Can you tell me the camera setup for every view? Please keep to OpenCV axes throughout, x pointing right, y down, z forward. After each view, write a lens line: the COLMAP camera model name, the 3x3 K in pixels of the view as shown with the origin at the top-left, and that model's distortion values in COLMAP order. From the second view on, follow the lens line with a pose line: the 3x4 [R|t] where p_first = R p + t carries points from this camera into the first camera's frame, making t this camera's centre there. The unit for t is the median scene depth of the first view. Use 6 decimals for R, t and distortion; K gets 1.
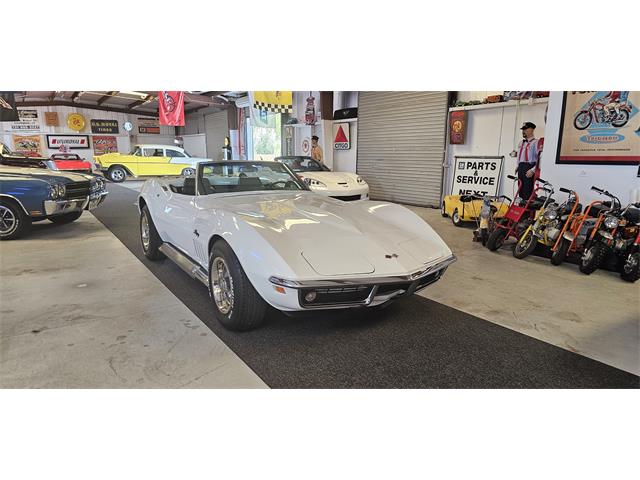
lens RADIAL K [[427.0, 0, 327.9], [0, 427.0, 245.5], [0, 0, 1]] dist [0.070712, -0.079236]
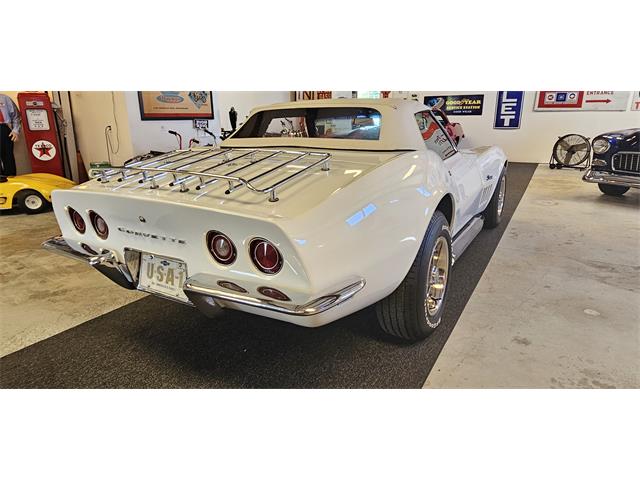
lens RADIAL K [[394.7, 0, 320.0], [0, 394.7, 240.0], [0, 0, 1]] dist [0.000032, -0.002010]
pose [[-0.426939, -0.262042, 0.865481, -0.494944], [0.199652, 0.906160, 0.372846, -0.163187], [-0.881965, 0.331977, -0.334557, 0.859121]]
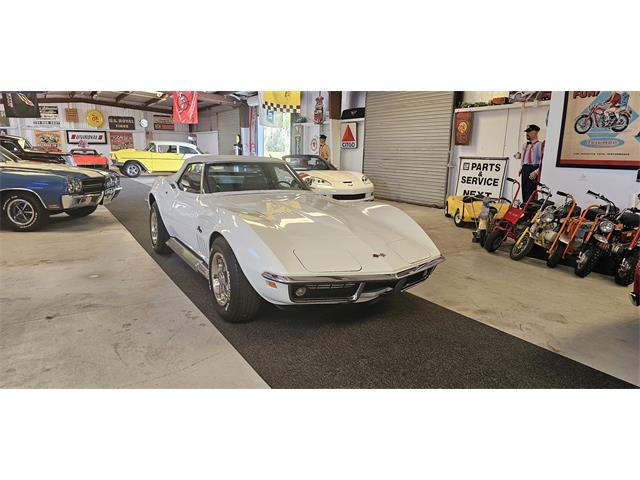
lens RADIAL K [[425.0, 0, 320.0], [0, 425.0, 240.0], [0, 0, 1]] dist [0.074903, -0.082662]
pose [[0.998924, 0.020610, -0.041551, 0.018033], [-0.020822, 0.999772, -0.004676, -0.001957], [0.041445, 0.005536, 0.999125, -0.021839]]
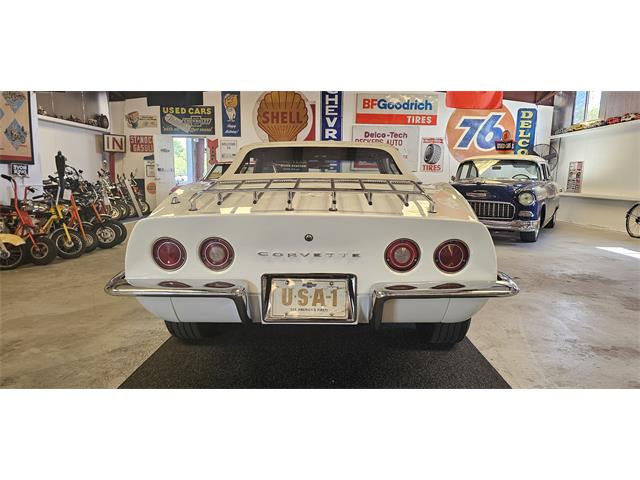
lens RADIAL K [[425.0, 0, 320.0], [0, 425.0, 240.0], [0, 0, 1]] dist [0.074903, -0.082662]
pose [[-0.811697, -0.091640, 0.576846, -0.405736], [0.111553, 0.945112, 0.307113, -0.179638], [-0.573328, 0.313632, -0.756922, 1.029324]]
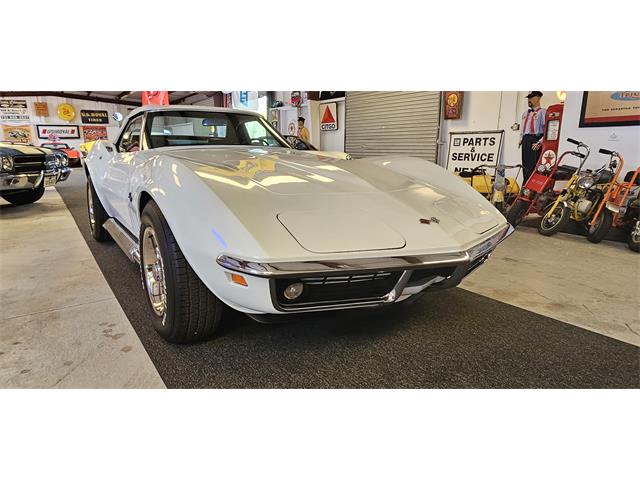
lens RADIAL K [[397.3, 0, 320.0], [0, 397.3, 240.0], [0, 0, 1]] dist [-0.004224, -0.000771]
pose [[0.999864, -0.008939, 0.013847, -0.004381], [0.008728, 0.999846, 0.015212, 0.016481], [-0.013981, -0.015090, 0.999788, 0.175208]]
